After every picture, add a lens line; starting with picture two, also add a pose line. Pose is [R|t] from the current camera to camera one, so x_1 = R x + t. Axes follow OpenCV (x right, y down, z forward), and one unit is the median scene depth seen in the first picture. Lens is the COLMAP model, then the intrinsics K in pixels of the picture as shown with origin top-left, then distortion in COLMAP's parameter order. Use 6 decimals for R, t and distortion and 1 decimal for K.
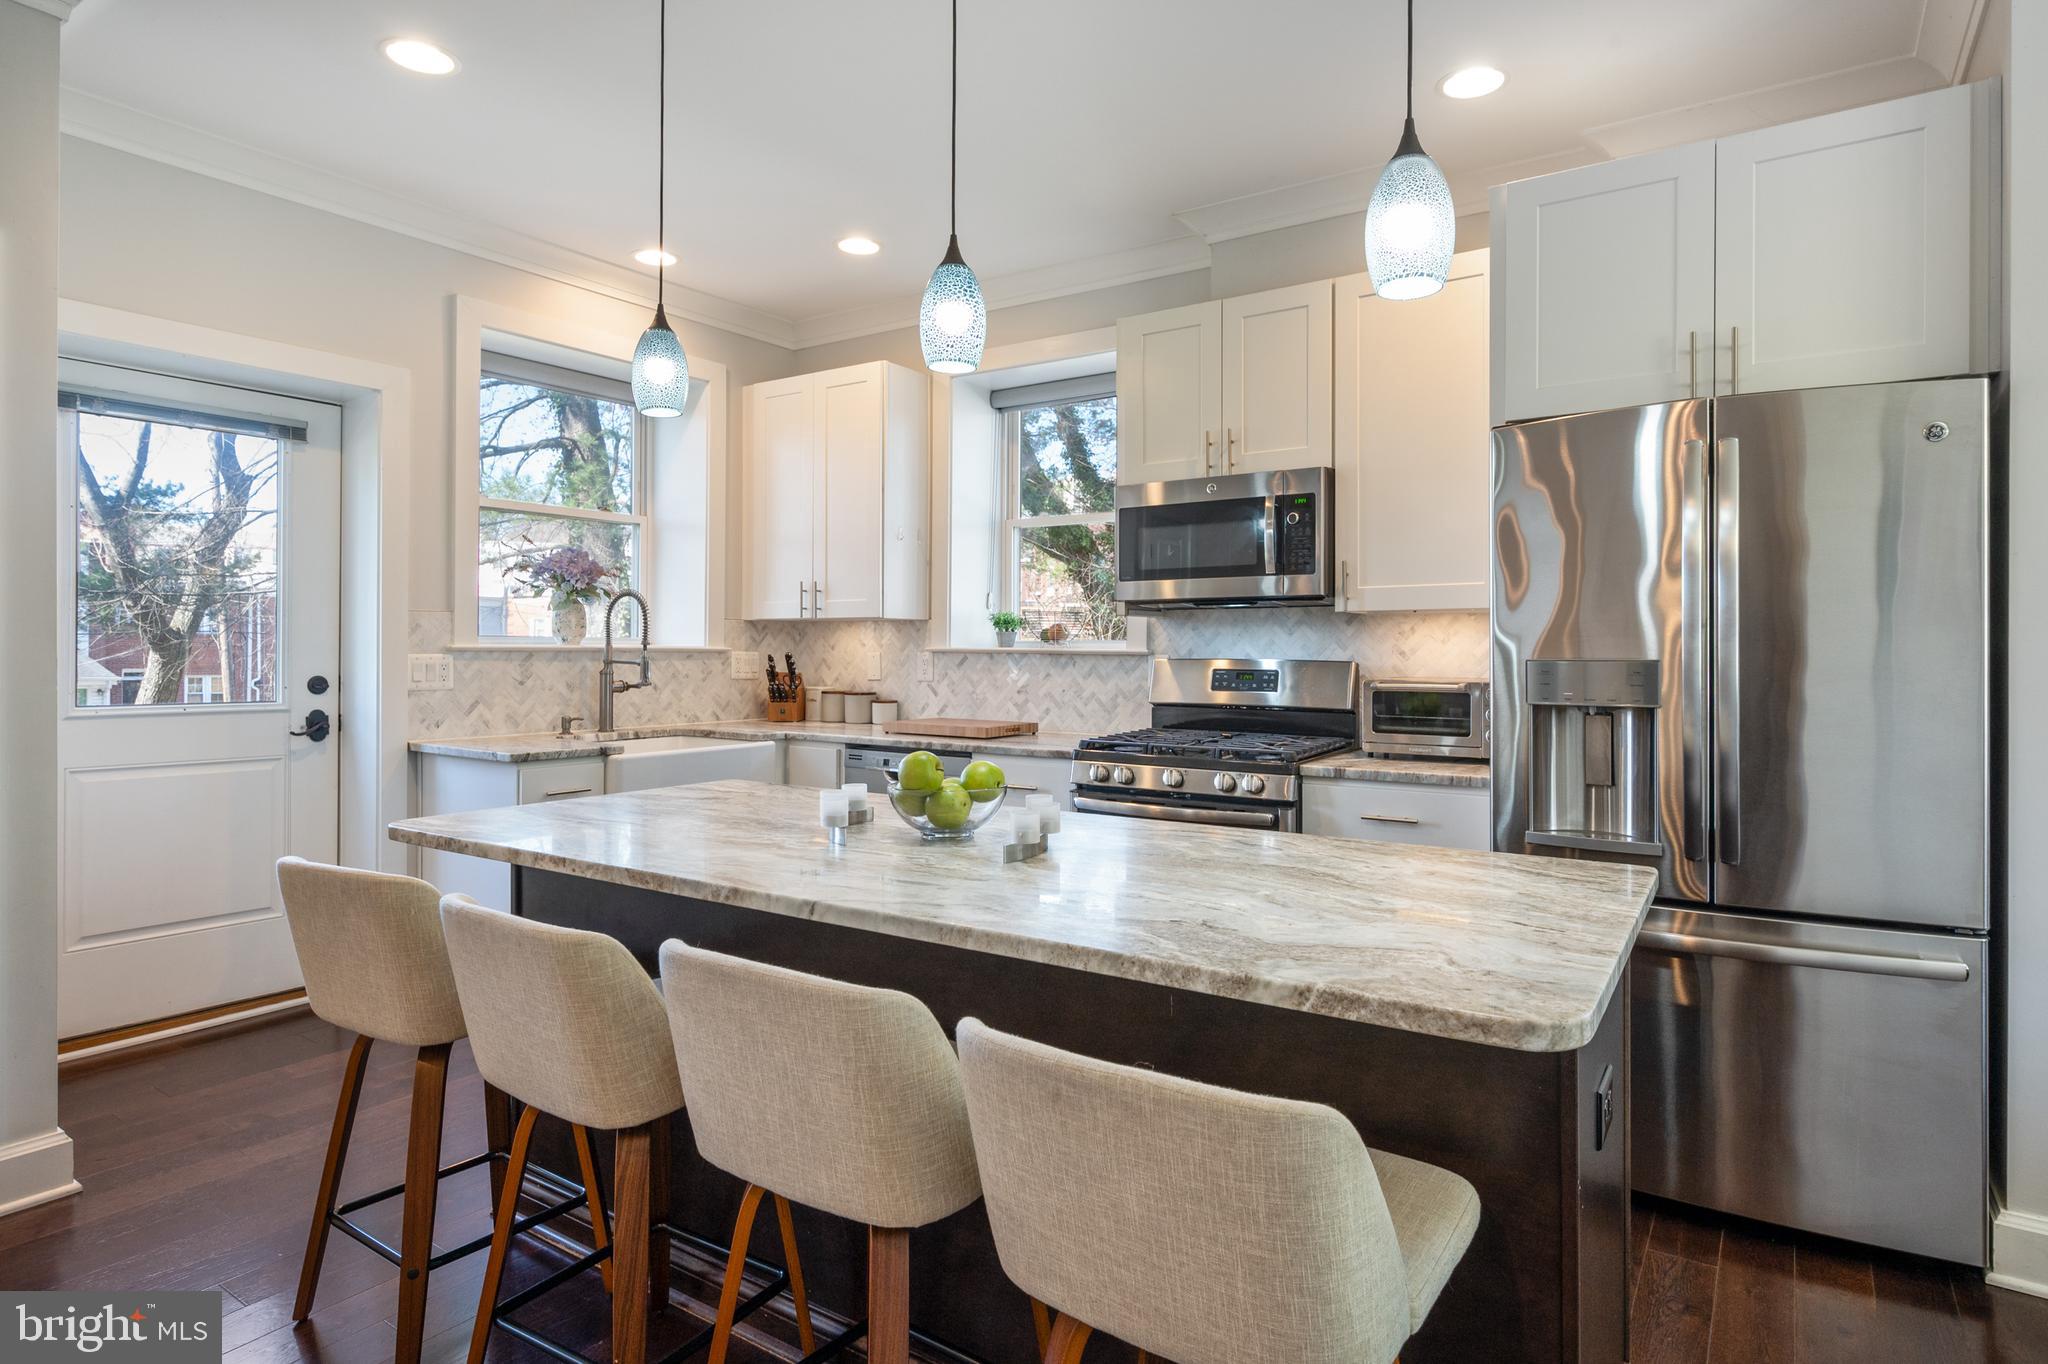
lens RADIAL K [[1113.2, 0, 1036.9], [0, 1113.2, 647.2], [0, 0, 1]] dist [0.001922, 0.001063]
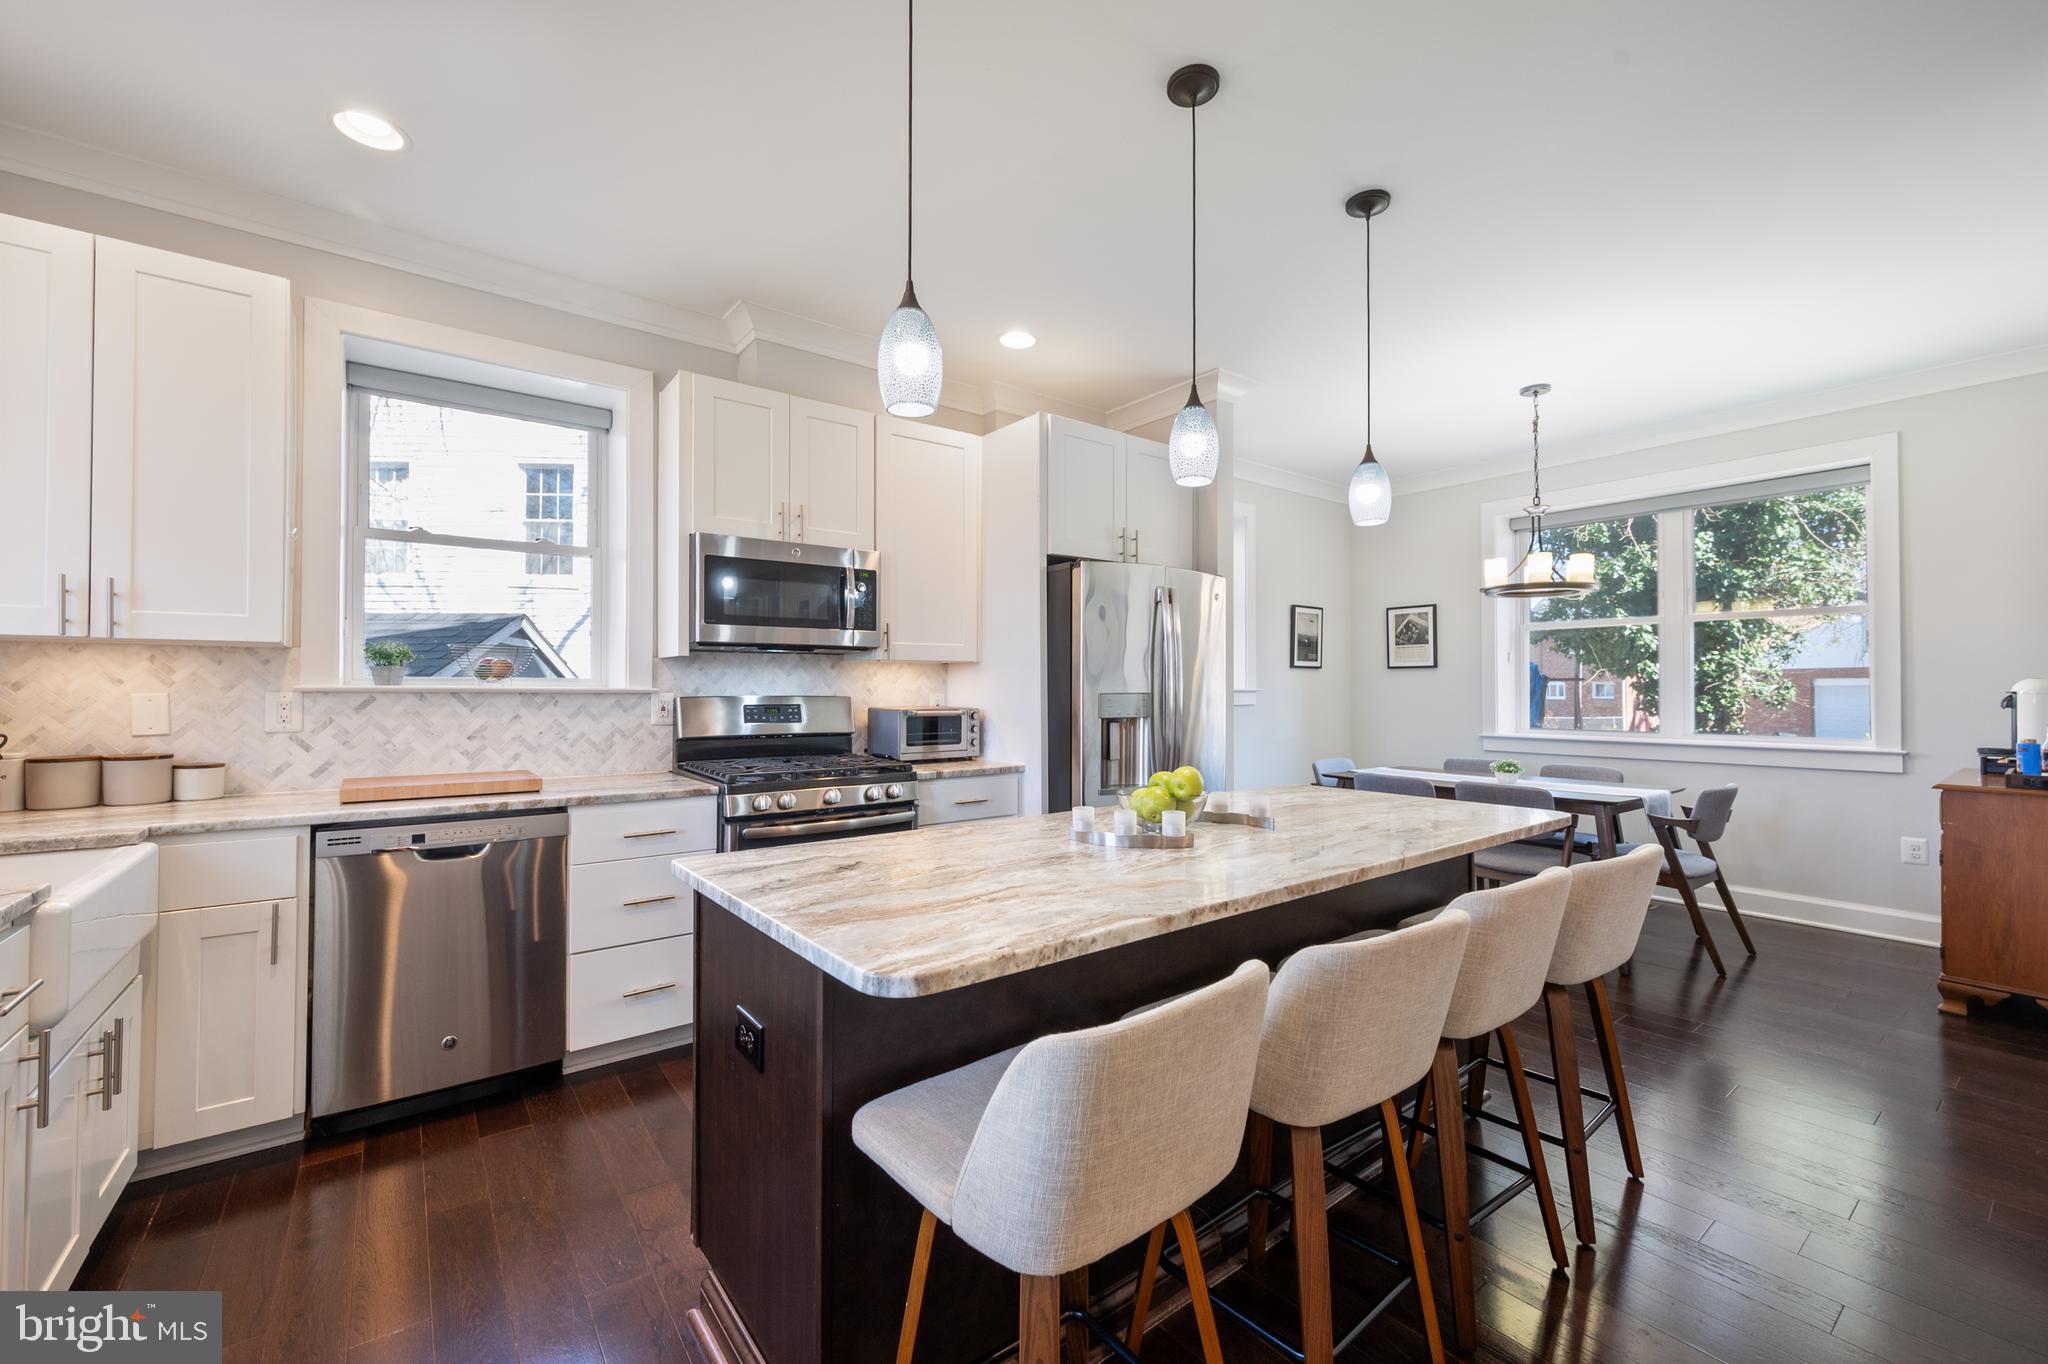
lens RADIAL K [[836.6, 0, 1024.1], [0, 836.6, 681.7], [0, 0, 1]] dist [0.001980, 0.000211]
pose [[0.320529, 0.004905, 0.947226, -0.552684], [-0.000636, 0.999987, -0.004963, -0.000103], [-0.947238, 0.000988, 0.320528, 0.437110]]
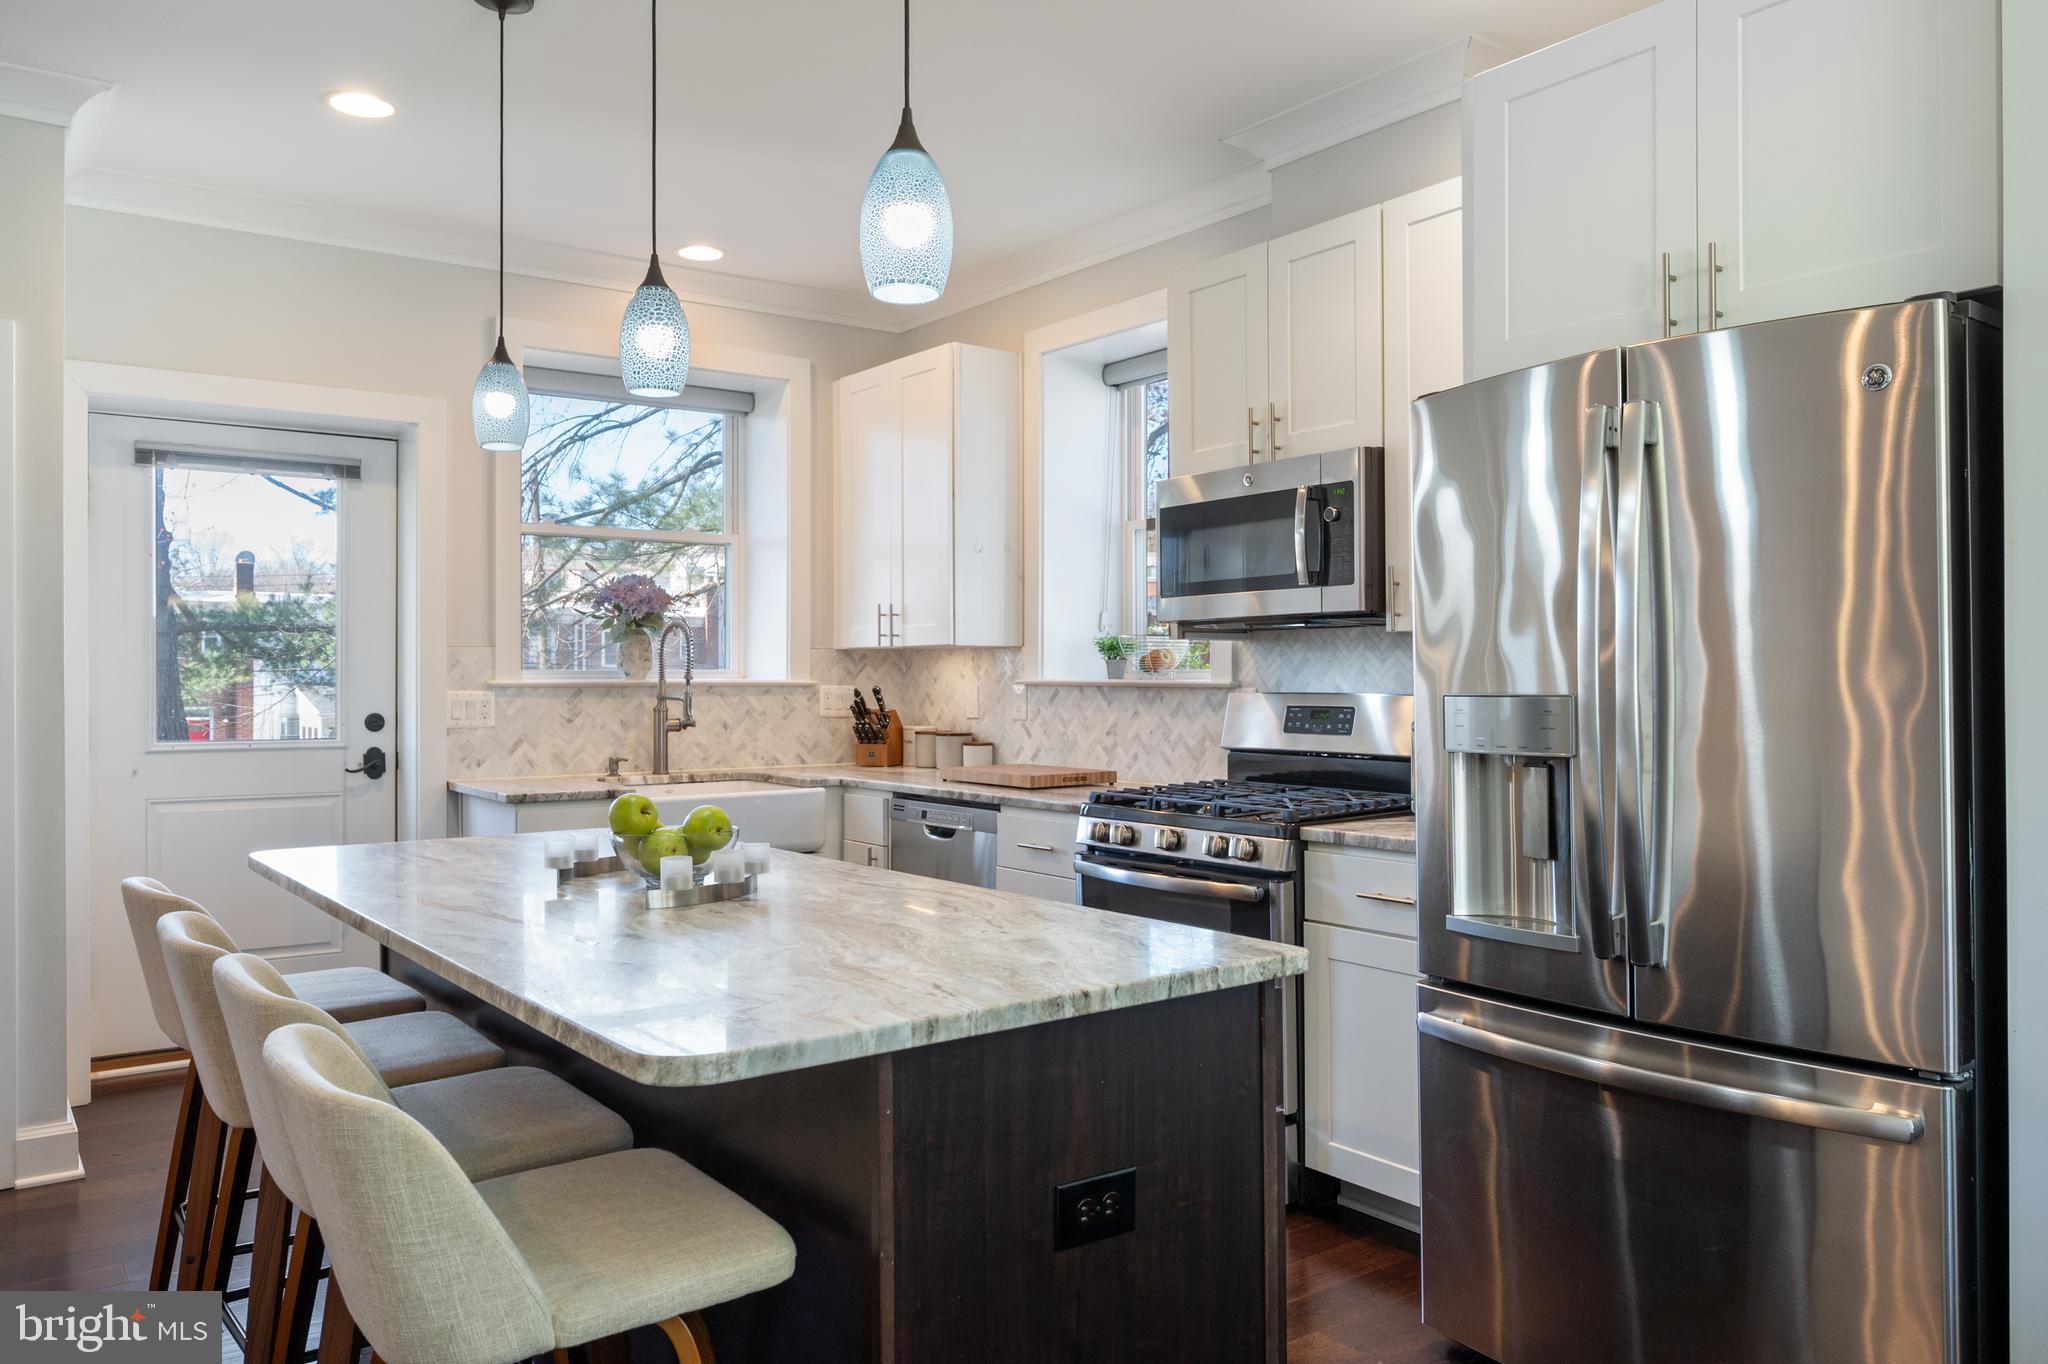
lens RADIAL K [[1463.9, 0, 1022.9], [0, 1463.9, 672.9], [0, 0, 1]] dist [0.002928, -0.002468]
pose [[0.942851, -0.008064, -0.333116, 0.319393], [0.007707, 0.999967, -0.002391, -0.002563], [0.333125, -0.000313, 0.942883, -0.040132]]
